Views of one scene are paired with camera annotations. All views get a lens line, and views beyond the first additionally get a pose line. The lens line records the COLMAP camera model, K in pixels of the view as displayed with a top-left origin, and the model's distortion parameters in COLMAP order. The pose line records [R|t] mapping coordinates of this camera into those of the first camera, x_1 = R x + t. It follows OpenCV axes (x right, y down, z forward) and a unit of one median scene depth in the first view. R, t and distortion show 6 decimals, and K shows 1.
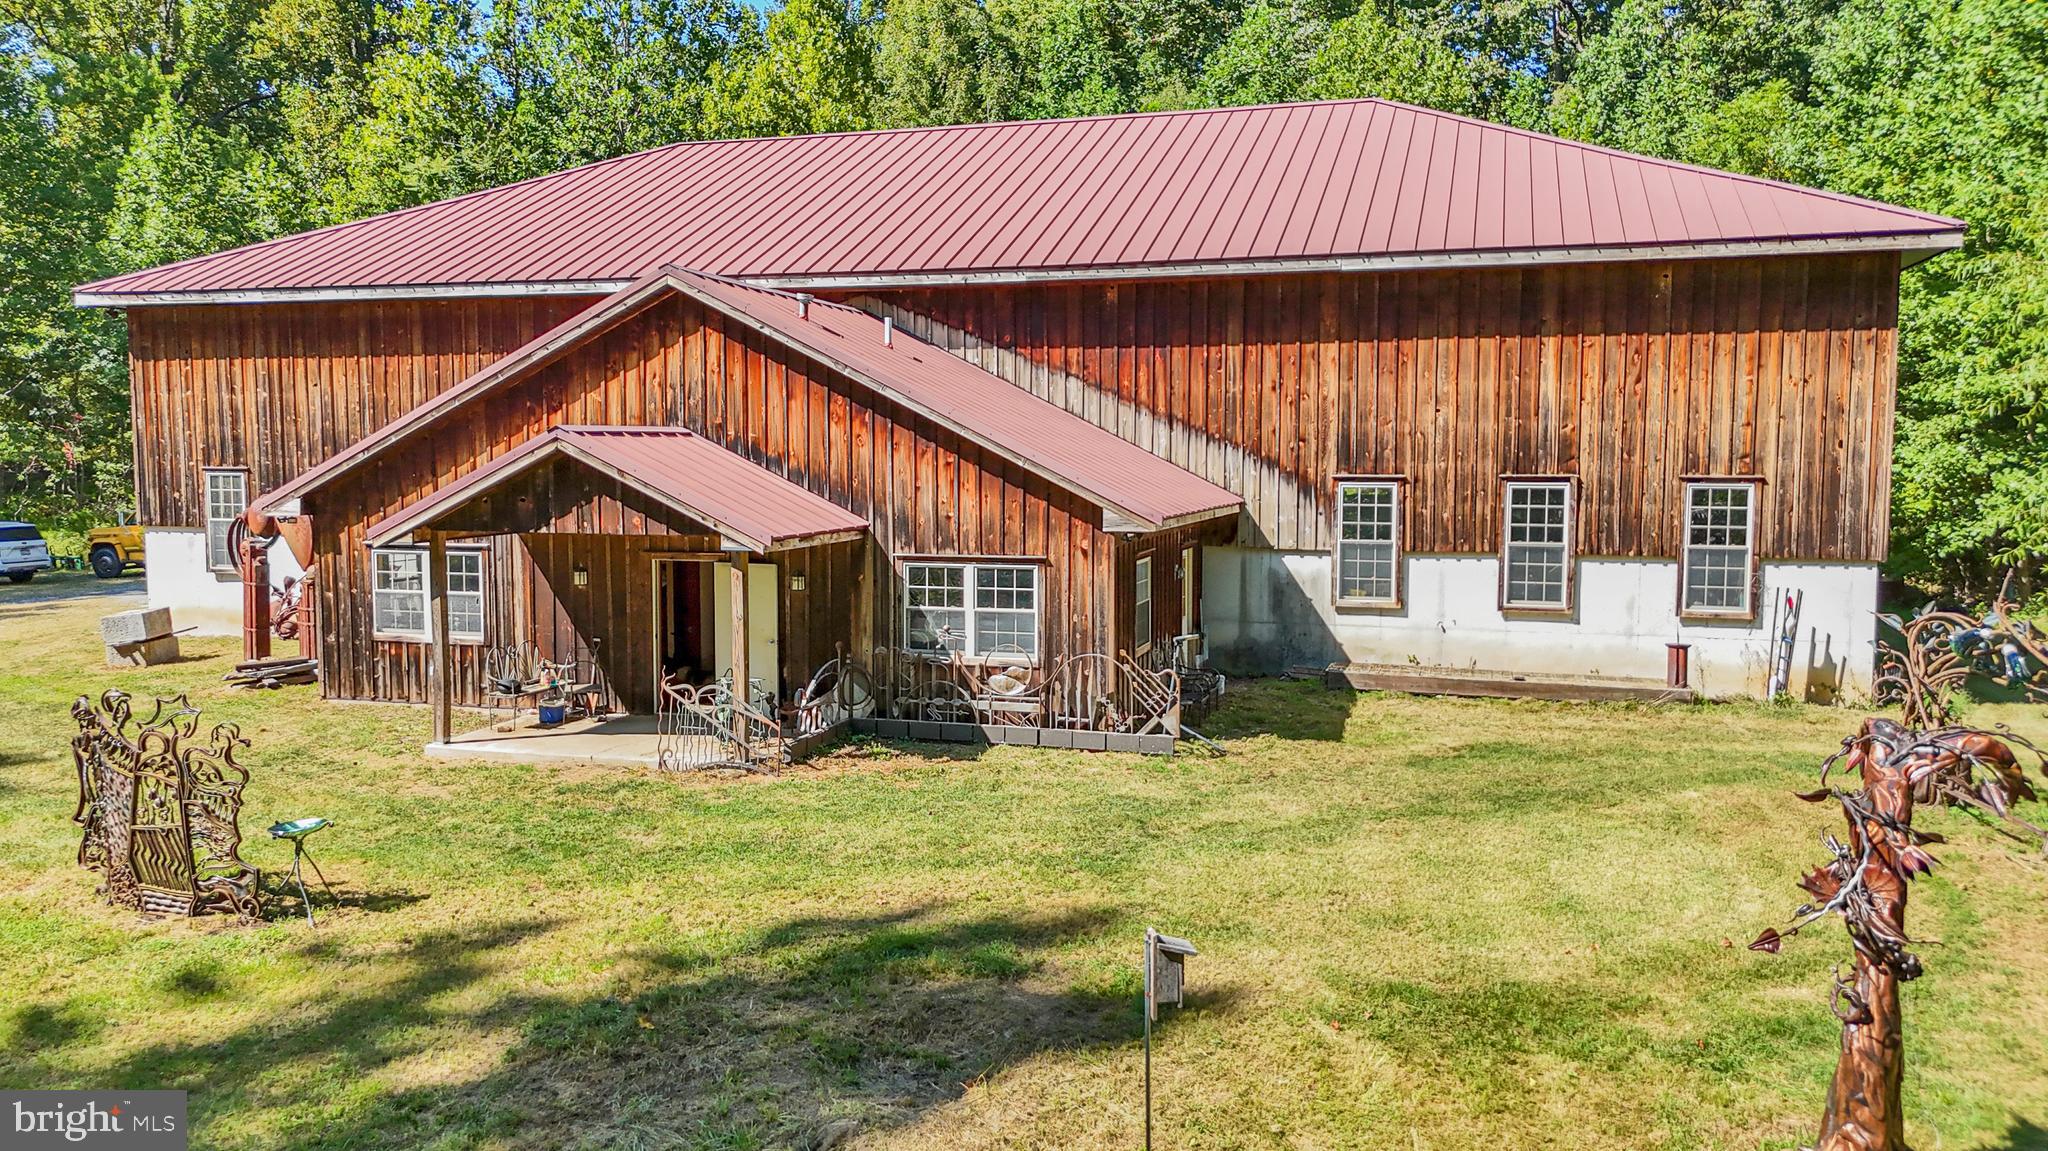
lens RADIAL K [[1502.5, 0, 1024.0], [0, 1502.5, 575.5], [0, 0, 1]] dist [0.068371, -0.062445]
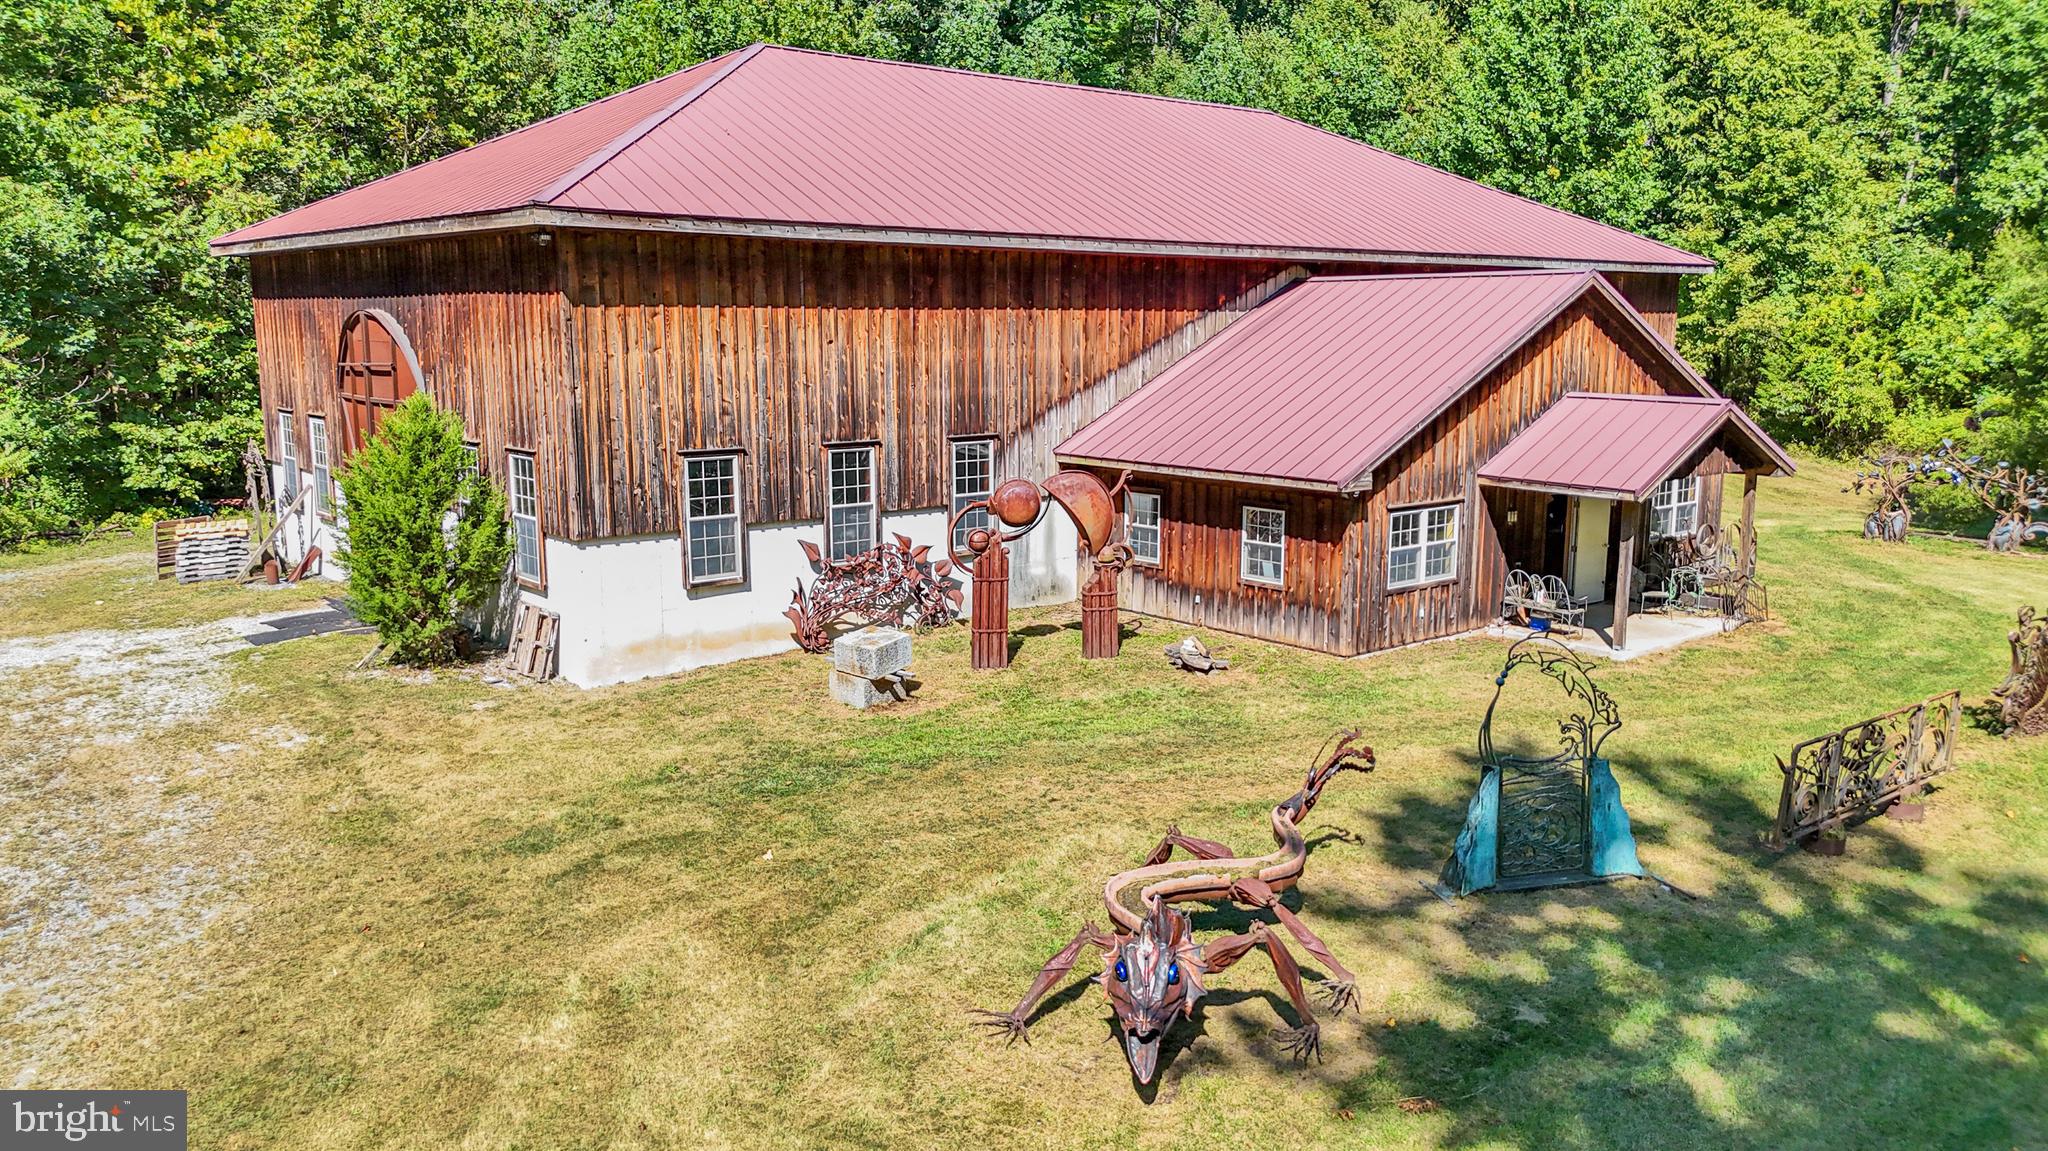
lens RADIAL K [[1502.5, 0, 1024.0], [0, 1502.5, 575.5], [0, 0, 1]] dist [0.068371, -0.062445]
pose [[0.546559, -0.140233, 0.825595, -1.452415], [0.068641, 0.990064, 0.122727, -0.122377], [-0.834603, -0.010408, 0.550754, 0.603334]]
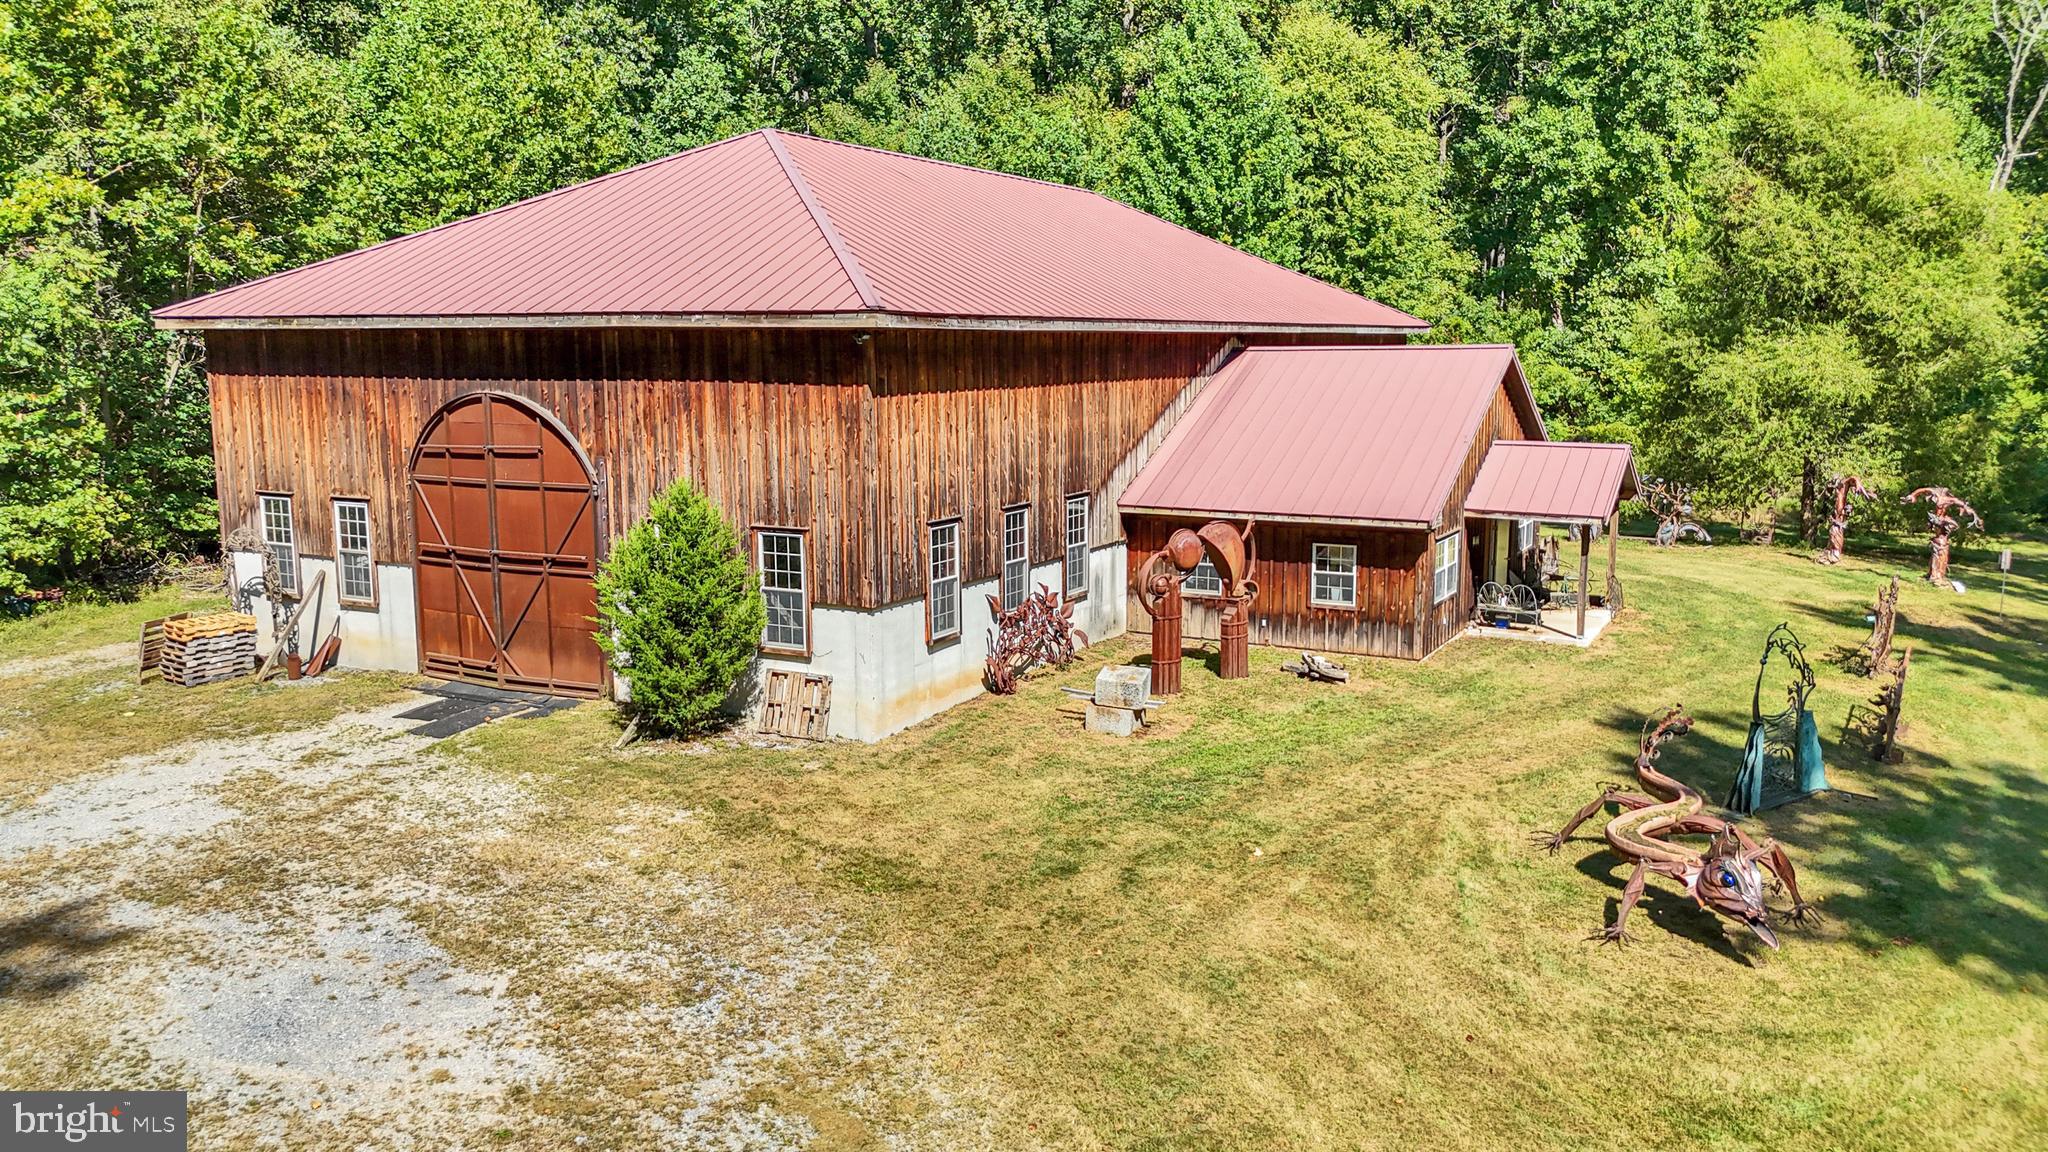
lens RADIAL K [[1520.9, 0, 1024.0], [0, 1520.9, 576.0], [0, 0, 1]] dist [0.086265, -0.098559]
pose [[0.206466, -0.150354, 0.966833, -1.820359], [0.085159, 0.987135, 0.135325, -0.204359], [-0.974741, 0.054394, 0.216613, 1.041147]]
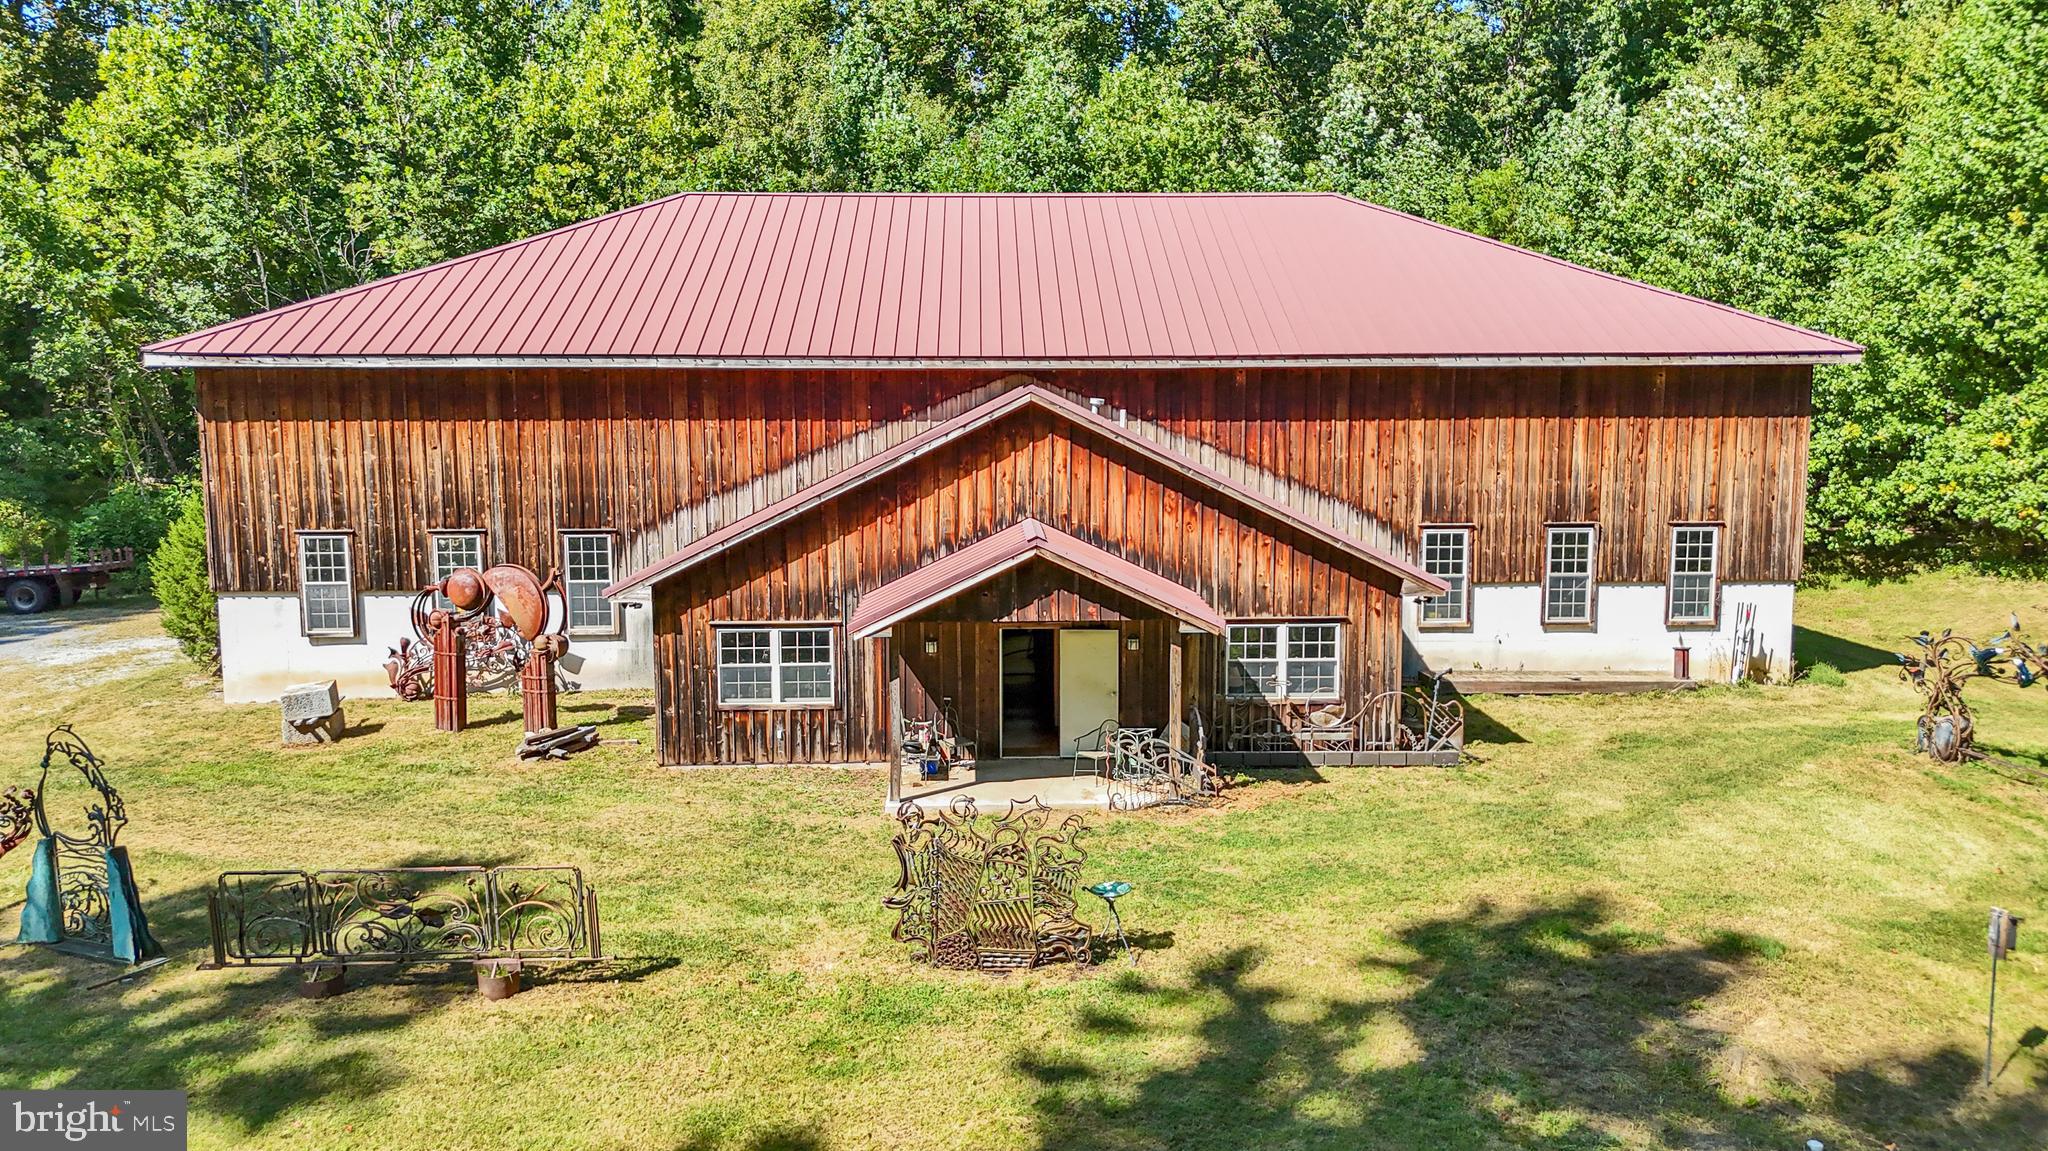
lens RADIAL K [[1502.5, 0, 1024.0], [0, 1502.5, 575.5], [0, 0, 1]] dist [0.068371, -0.062445]
pose [[0.948119, -0.042316, 0.315086, -0.547225], [0.031204, 0.998703, 0.040229, -0.090817], [-0.316380, -0.028310, 0.948210, -0.106868]]
